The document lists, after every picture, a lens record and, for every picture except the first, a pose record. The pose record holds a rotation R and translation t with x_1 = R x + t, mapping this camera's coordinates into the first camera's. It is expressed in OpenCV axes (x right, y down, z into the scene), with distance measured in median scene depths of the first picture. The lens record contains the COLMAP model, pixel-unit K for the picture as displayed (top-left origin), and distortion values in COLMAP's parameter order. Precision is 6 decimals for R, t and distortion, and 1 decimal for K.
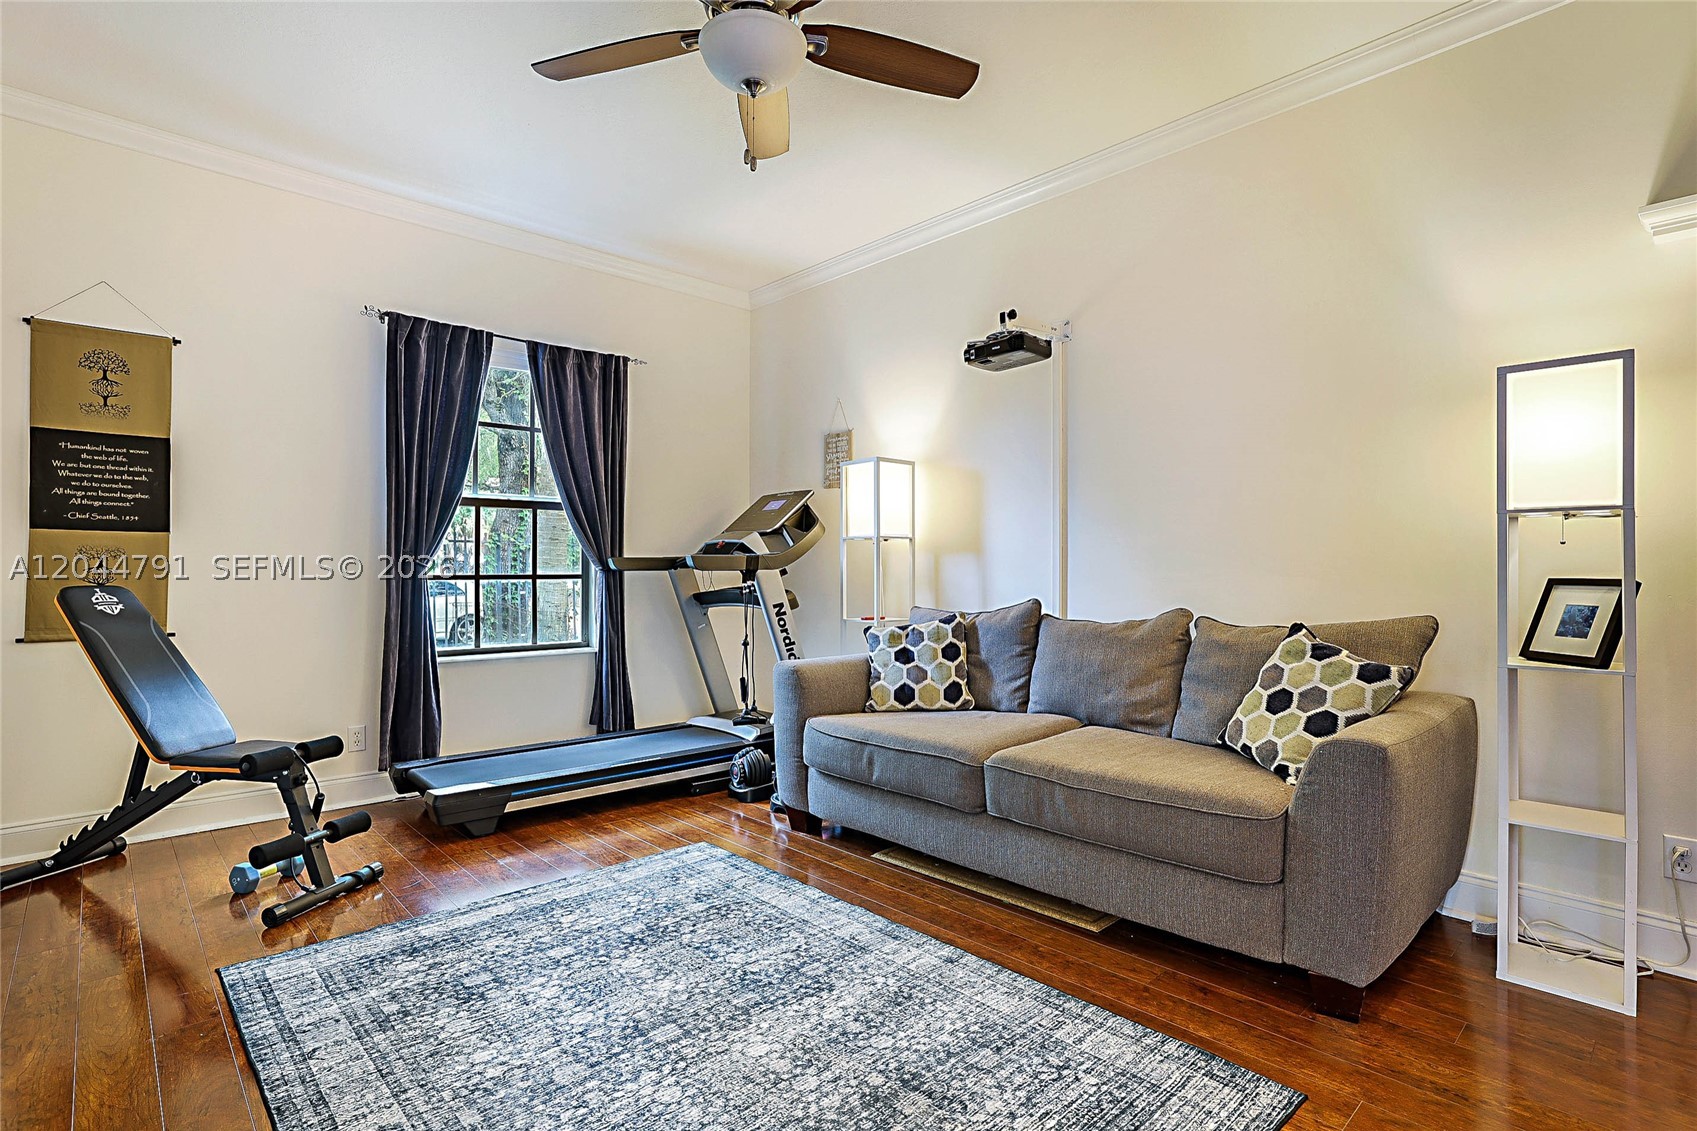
lens RADIAL K [[835.7, 0, 848.0], [0, 835.7, 559.9], [0, 0, 1]] dist [-0.036086, 0.019637]
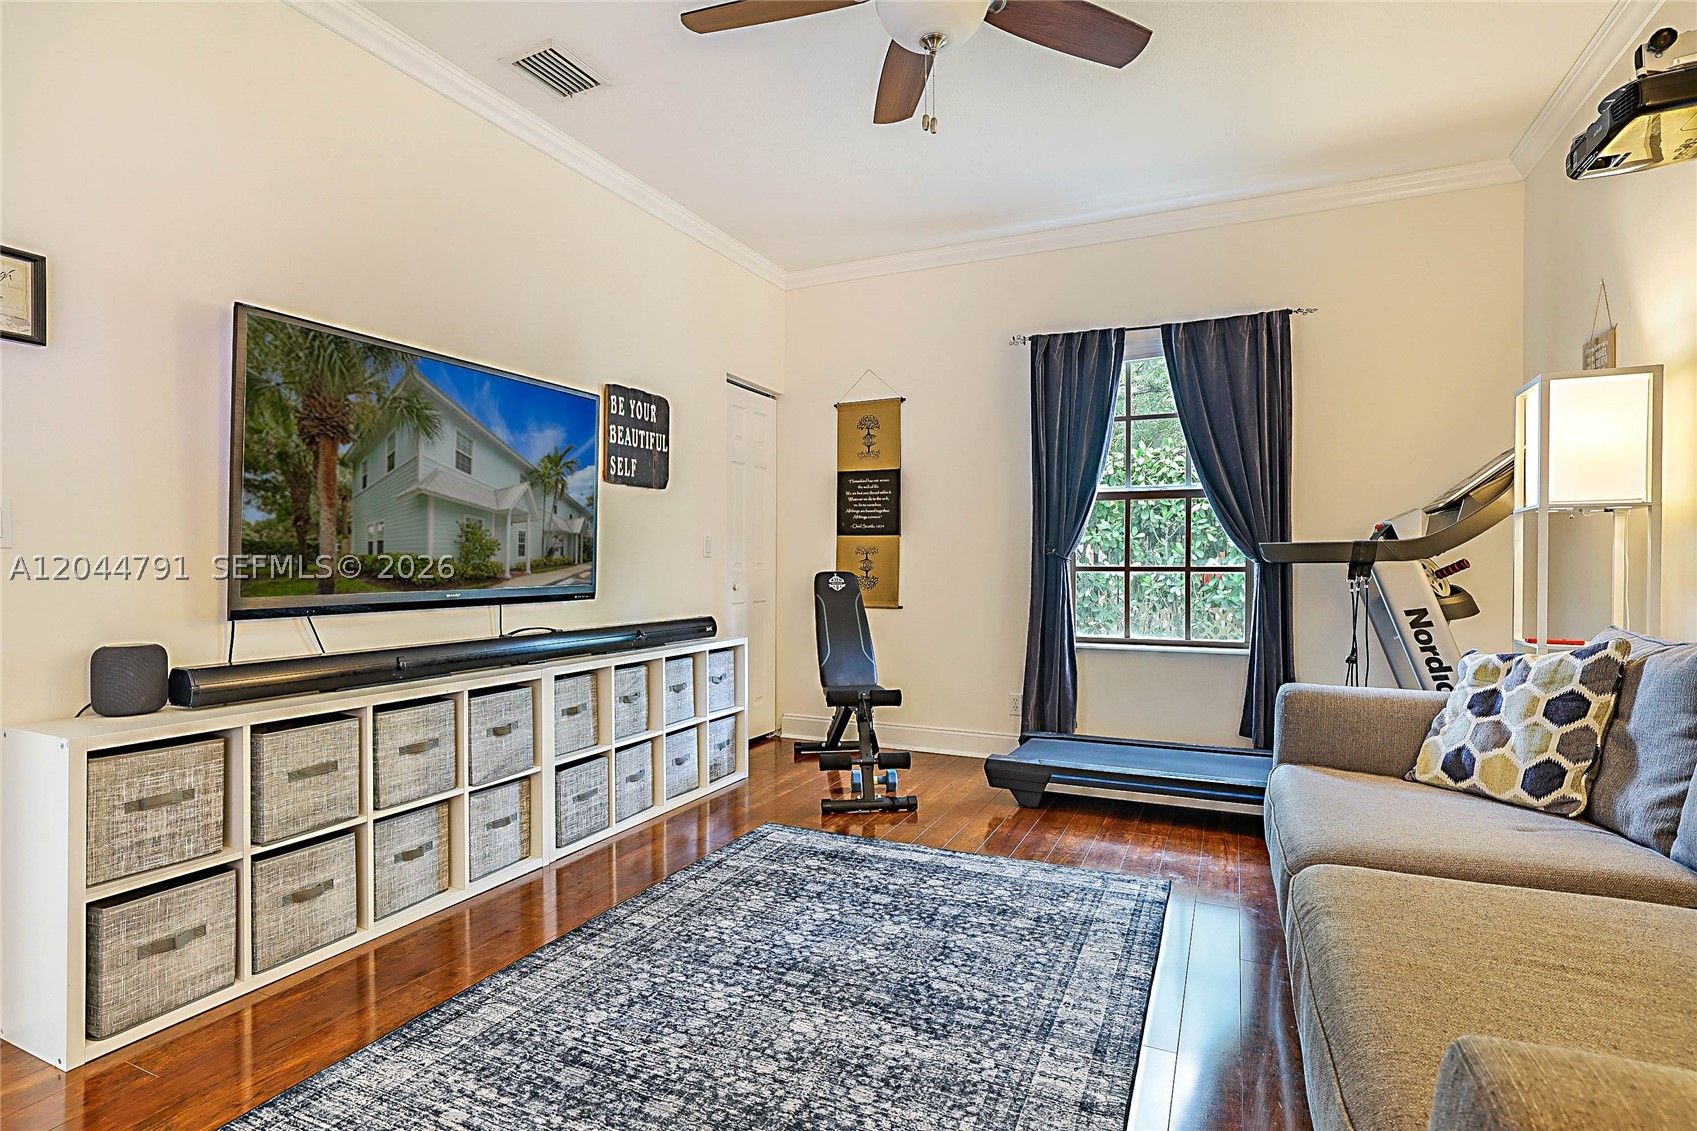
lens RADIAL K [[835.7, 0, 836.9], [0, 835.7, 564.8], [0, 0, 1]] dist [-0.036086, 0.019637]
pose [[0.370881, 0.002728, -0.928676, 0.467714], [0.009947, 0.999927, 0.006909, 0.006458], [0.928627, -0.011800, 0.370827, 0.361593]]
